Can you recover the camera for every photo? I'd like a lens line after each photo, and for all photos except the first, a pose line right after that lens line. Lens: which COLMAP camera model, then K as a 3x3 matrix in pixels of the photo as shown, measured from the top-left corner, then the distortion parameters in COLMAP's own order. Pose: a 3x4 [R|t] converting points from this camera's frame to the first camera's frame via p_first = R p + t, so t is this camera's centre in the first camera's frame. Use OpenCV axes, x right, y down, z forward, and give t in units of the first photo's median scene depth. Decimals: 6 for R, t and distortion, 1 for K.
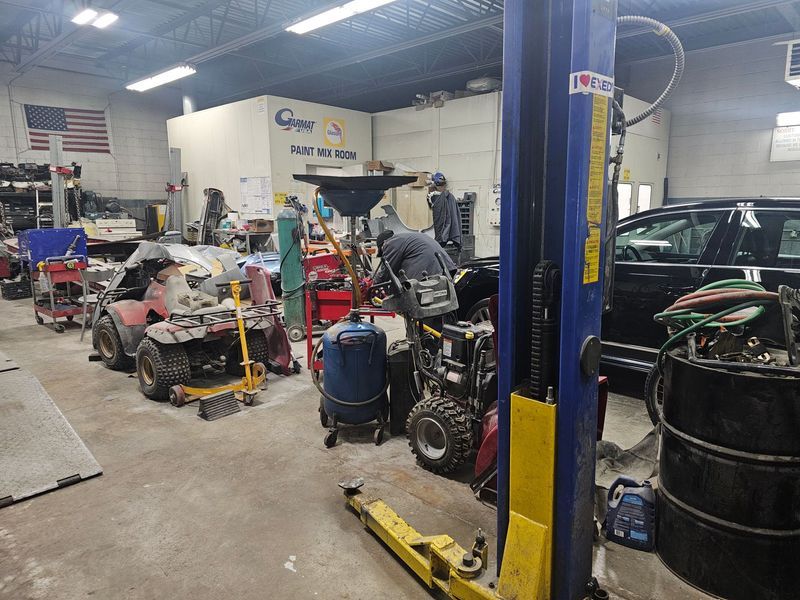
lens RADIAL K [[549.0, 0, 401.0], [0, 549.0, 304.0], [0, 0, 1]] dist [0.010266, -0.001241]
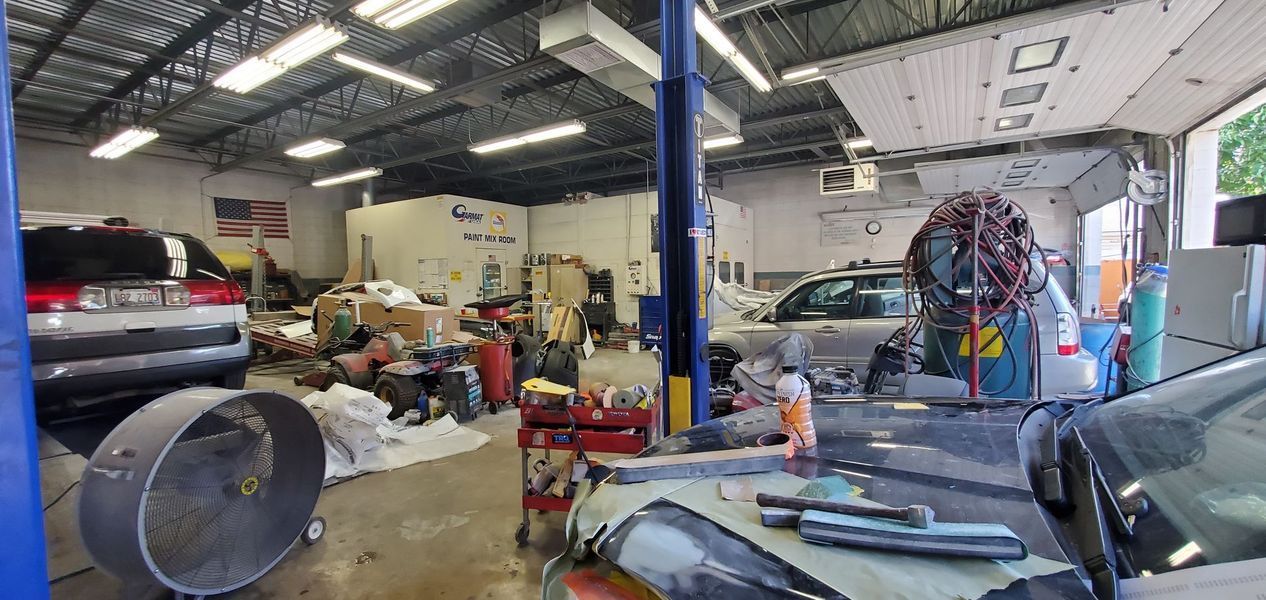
lens RADIAL K [[501.1, 0, 630.8], [0, 501.1, 300.2], [0, 0, 1]] dist [-0.000570, 0.000006]
pose [[0.982866, -0.023251, 0.182848, -0.039535], [0.047249, 0.990647, -0.128005, 0.016678], [-0.178161, 0.134451, 0.974772, -0.118691]]
